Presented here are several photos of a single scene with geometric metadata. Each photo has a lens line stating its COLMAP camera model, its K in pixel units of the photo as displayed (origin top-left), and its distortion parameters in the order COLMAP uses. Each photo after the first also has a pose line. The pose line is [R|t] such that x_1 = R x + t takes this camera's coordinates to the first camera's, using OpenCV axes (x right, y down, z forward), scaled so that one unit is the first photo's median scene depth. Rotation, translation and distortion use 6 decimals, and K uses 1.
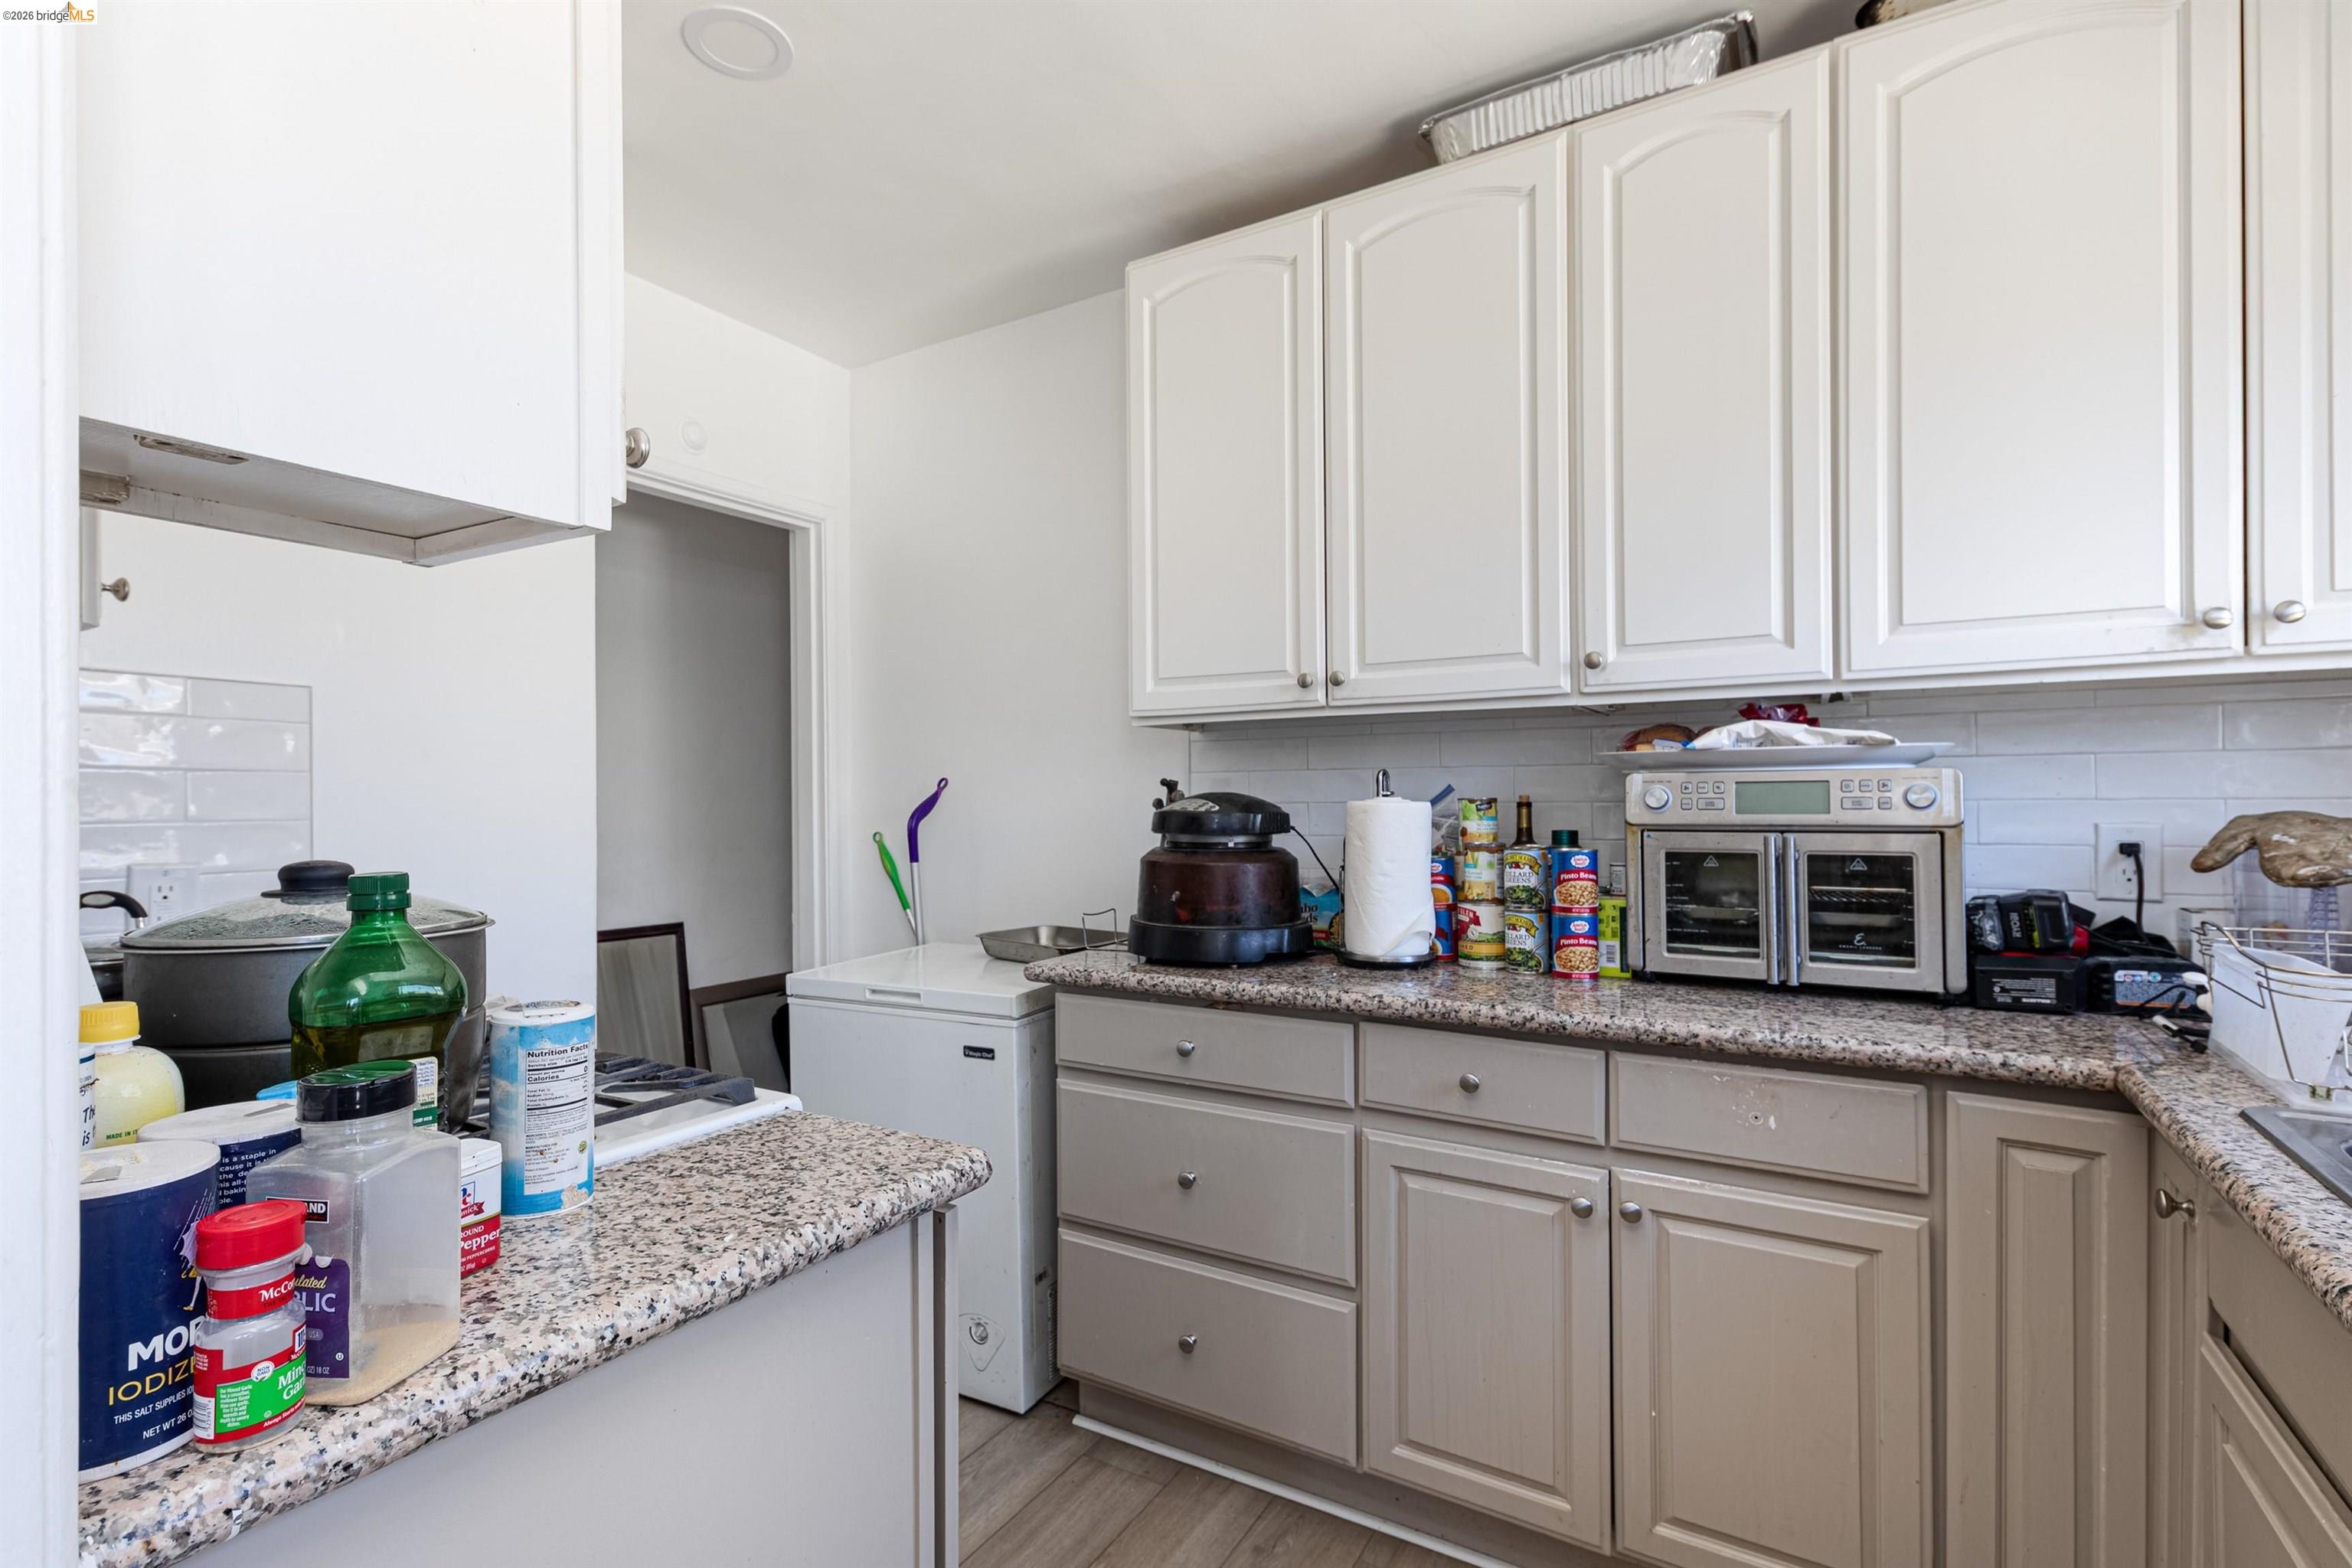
lens RADIAL K [[1064.7, 0, 1182.7], [0, 1064.7, 784.5], [0, 0, 1]] dist [0.009830, -0.000100]
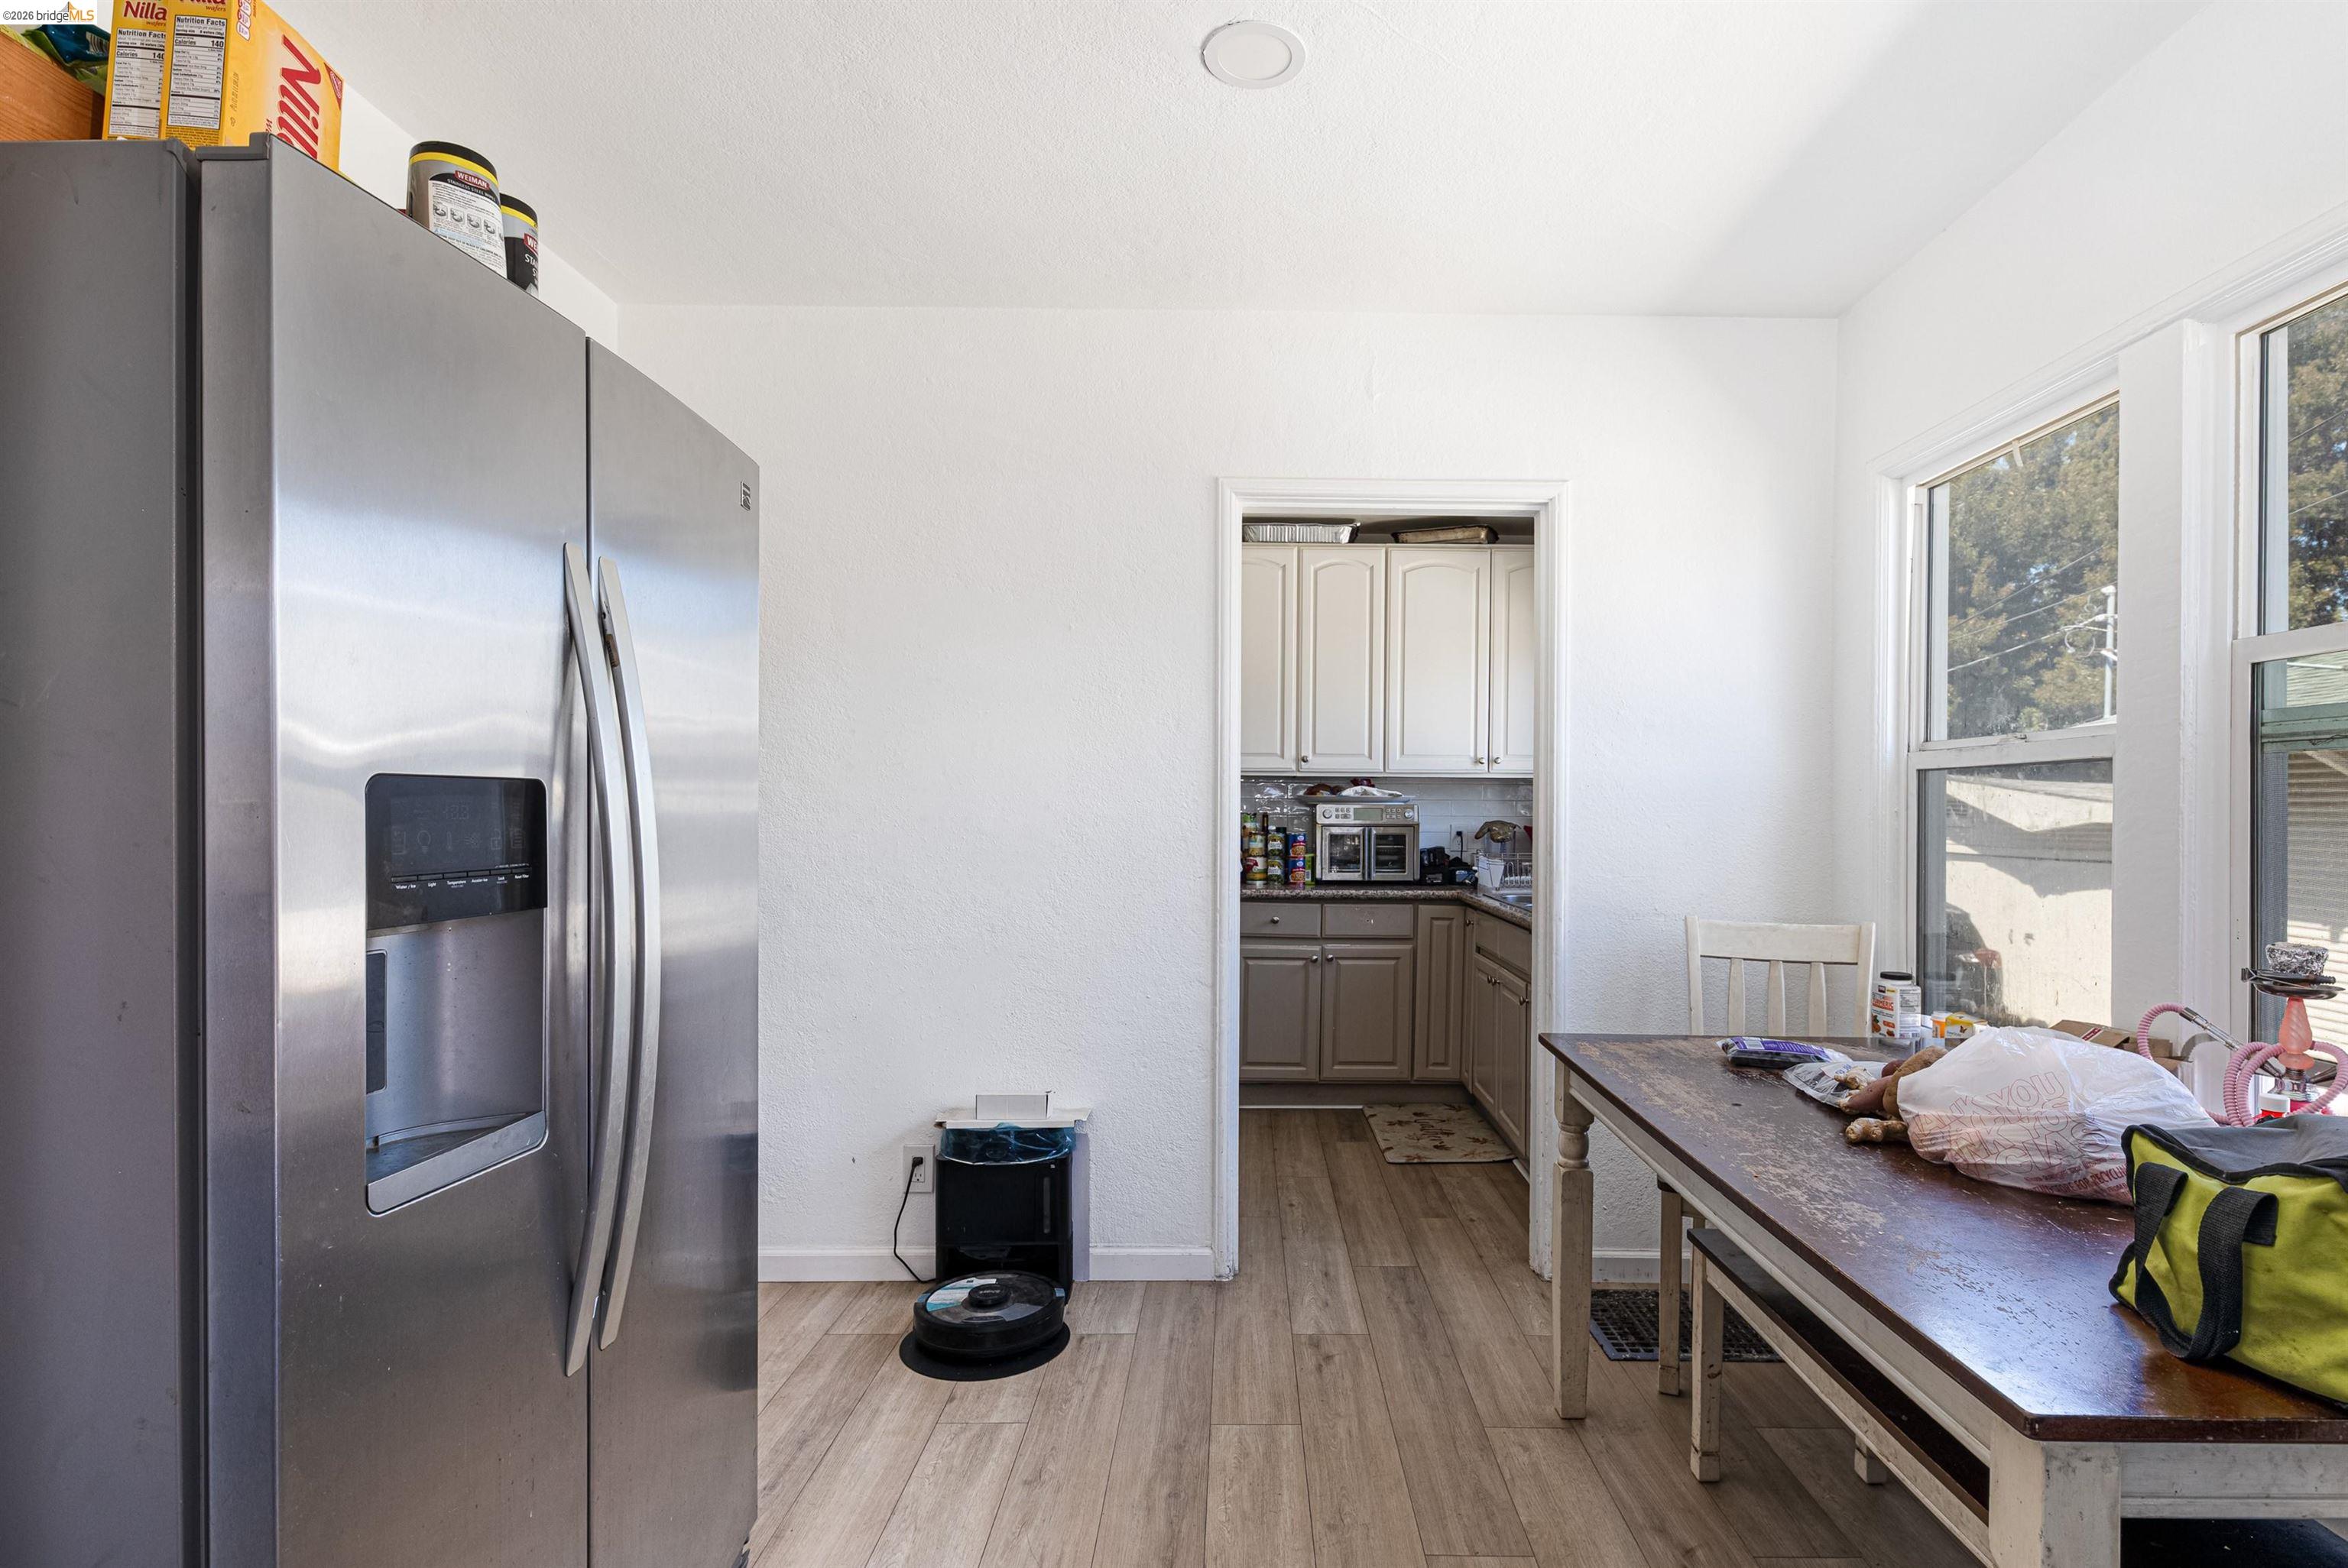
lens RADIAL K [[1139.9, 0, 1276.5], [0, 1139.9, 821.5], [0, 0, 1]] dist [0.000382, 0.000286]
pose [[0.831385, 0.012004, 0.555568, -1.295575], [-0.020179, 0.999759, 0.008596, 0.010947], [-0.555331, -0.018358, 0.831427, -1.345475]]
